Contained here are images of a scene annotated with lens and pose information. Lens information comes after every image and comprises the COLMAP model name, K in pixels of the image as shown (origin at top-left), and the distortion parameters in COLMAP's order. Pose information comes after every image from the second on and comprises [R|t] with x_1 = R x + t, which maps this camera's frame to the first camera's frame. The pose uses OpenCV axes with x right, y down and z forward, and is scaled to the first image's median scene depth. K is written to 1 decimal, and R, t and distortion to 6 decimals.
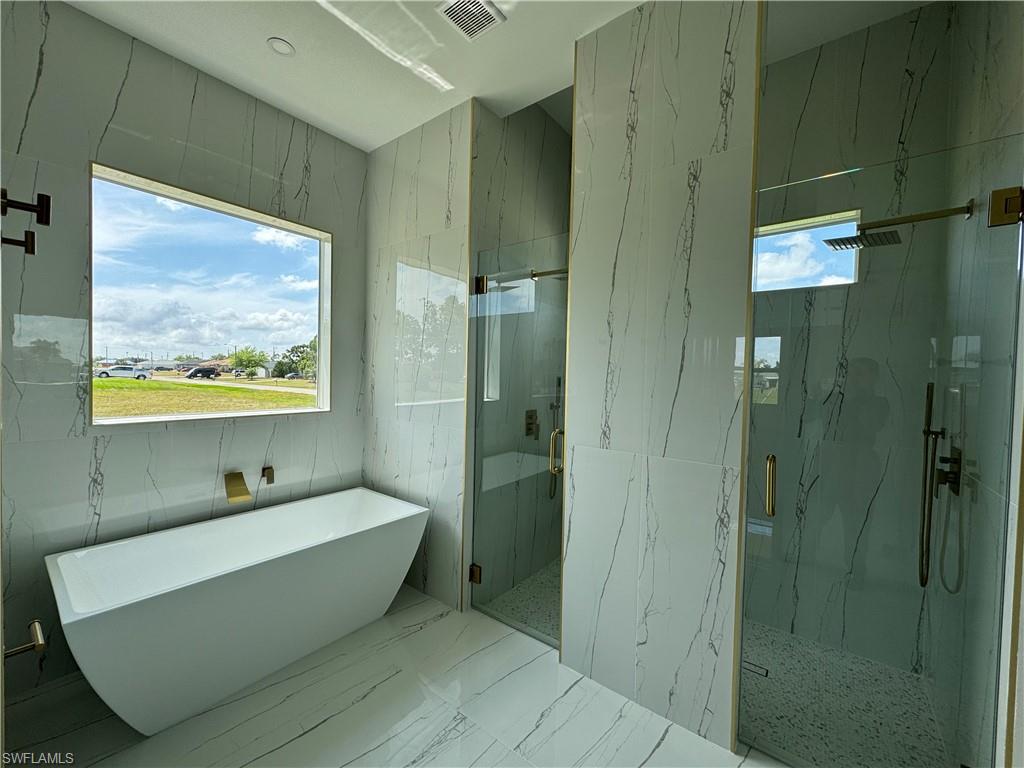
lens RADIAL K [[408.0, 0, 510.1], [0, 408.0, 382.5], [0, 0, 1]] dist [-0.001936, 0.000593]
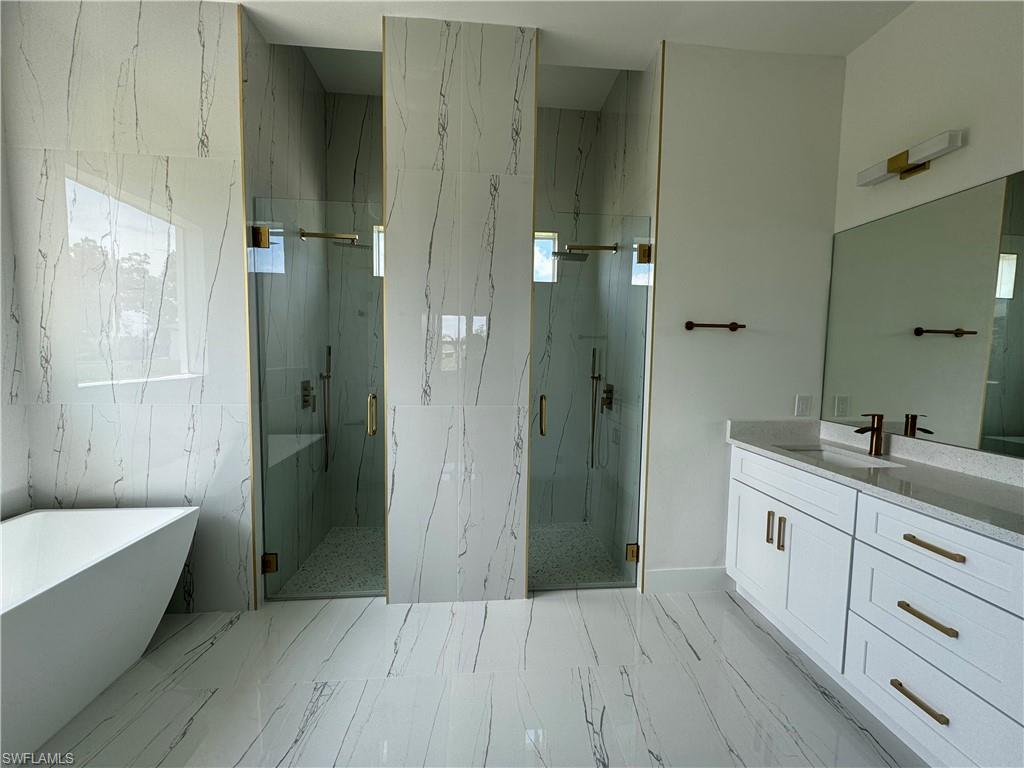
lens RADIAL K [[408.0, 0, 511.0], [0, 408.0, 381.4], [0, 0, 1]] dist [-0.001936, 0.000593]
pose [[0.736742, -0.055364, 0.673903, -0.345841], [0.015020, 0.997736, 0.065548, 0.021707], [-0.676007, -0.038170, 0.735906, -0.011604]]
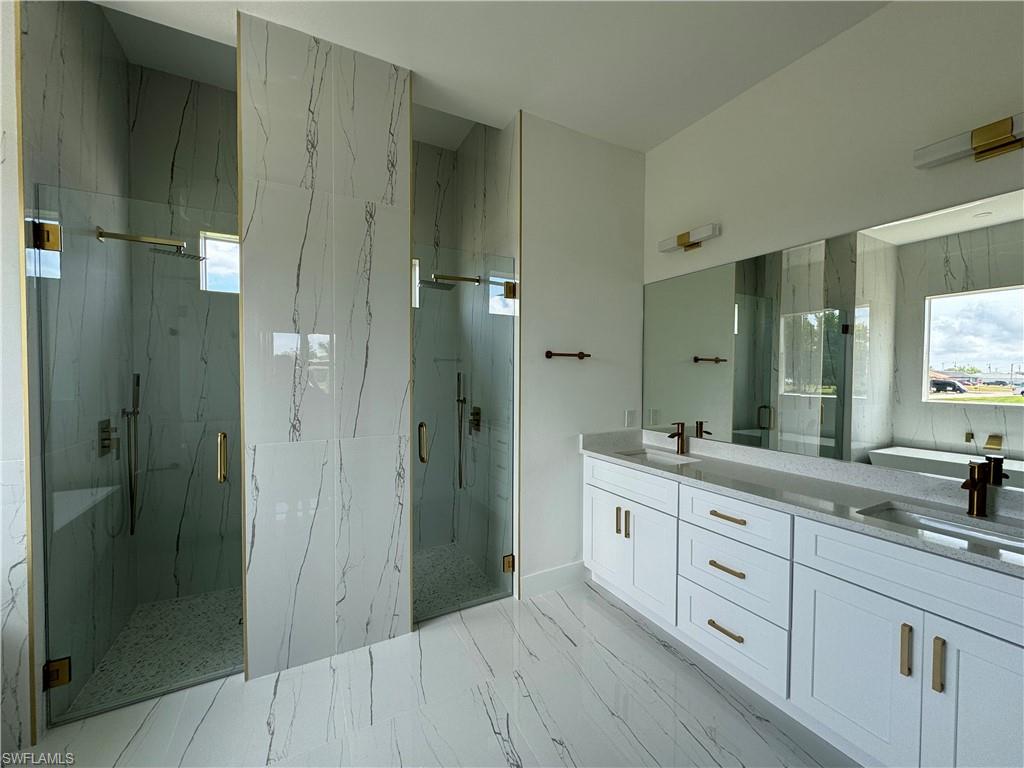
lens RADIAL K [[408.0, 0, 511.7], [0, 408.0, 381.3], [0, 0, 1]] dist [-0.001936, 0.000593]
pose [[0.415138, -0.037496, 0.908985, -0.452760], [0.025326, 0.999239, 0.029652, -0.007475], [-0.909406, 0.010711, 0.415772, 0.057969]]
